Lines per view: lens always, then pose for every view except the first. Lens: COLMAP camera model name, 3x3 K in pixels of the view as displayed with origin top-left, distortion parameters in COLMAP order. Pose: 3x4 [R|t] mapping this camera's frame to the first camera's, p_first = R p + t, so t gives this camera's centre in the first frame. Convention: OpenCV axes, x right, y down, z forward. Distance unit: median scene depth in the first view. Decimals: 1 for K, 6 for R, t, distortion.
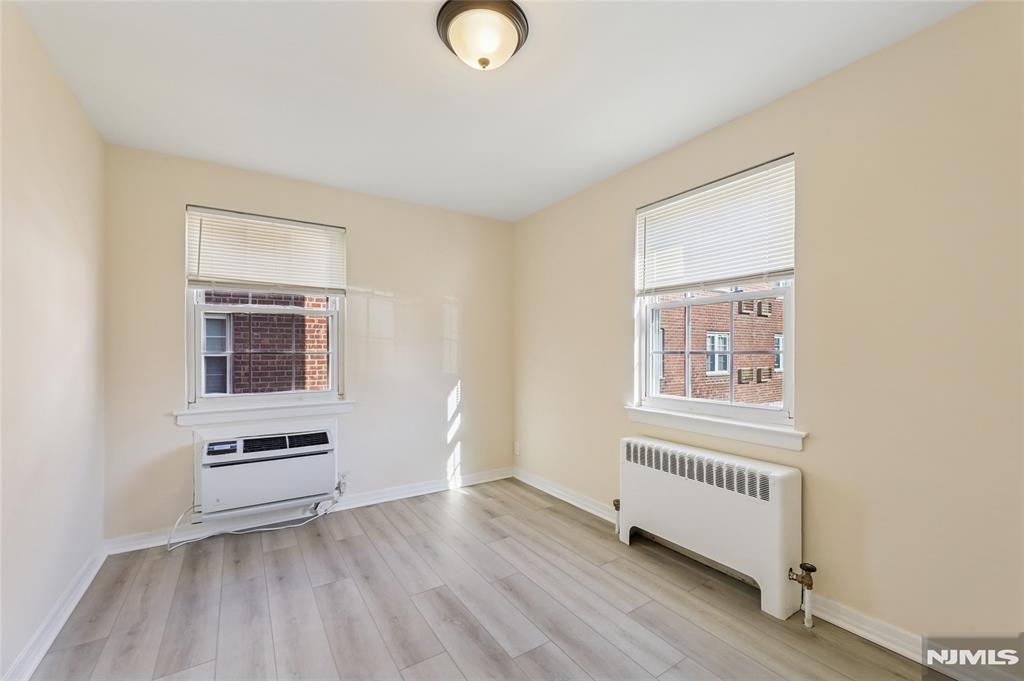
lens RADIAL K [[420.4, 0, 530.6], [0, 420.4, 351.8], [0, 0, 1]] dist [-0.000942, -0.000671]
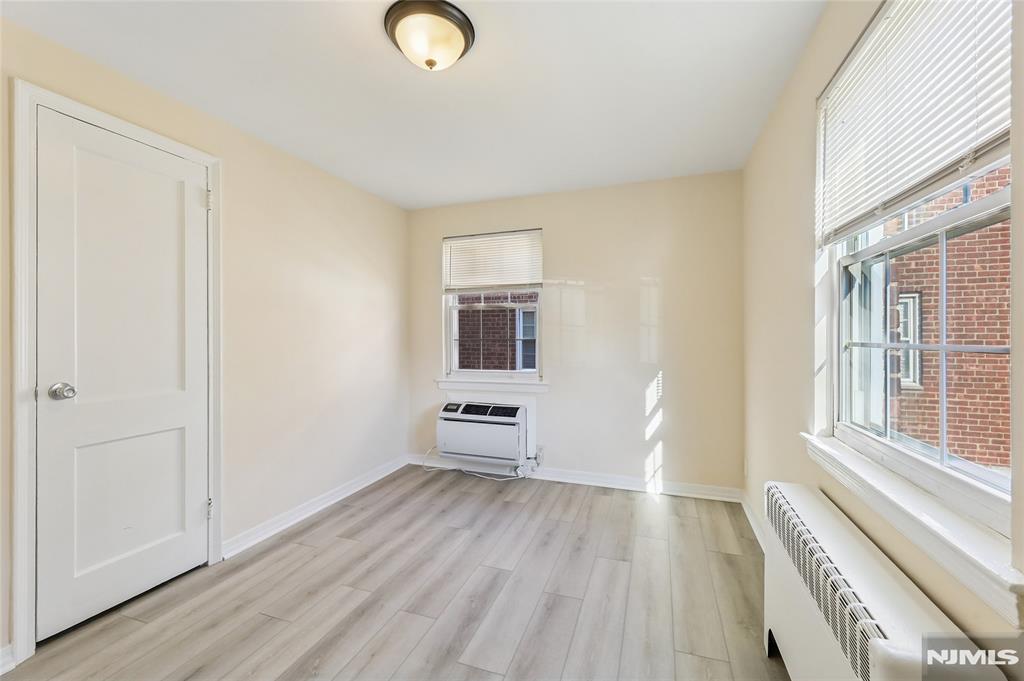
lens RADIAL K [[420.4, 0, 512.2], [0, 420.4, 331.5], [0, 0, 1]] dist [-0.000942, -0.000671]
pose [[0.595750, -0.007702, -0.803133, 0.480675], [0.001548, 0.999963, -0.008441, -0.011111], [0.803168, 0.003786, 0.595740, 0.309542]]
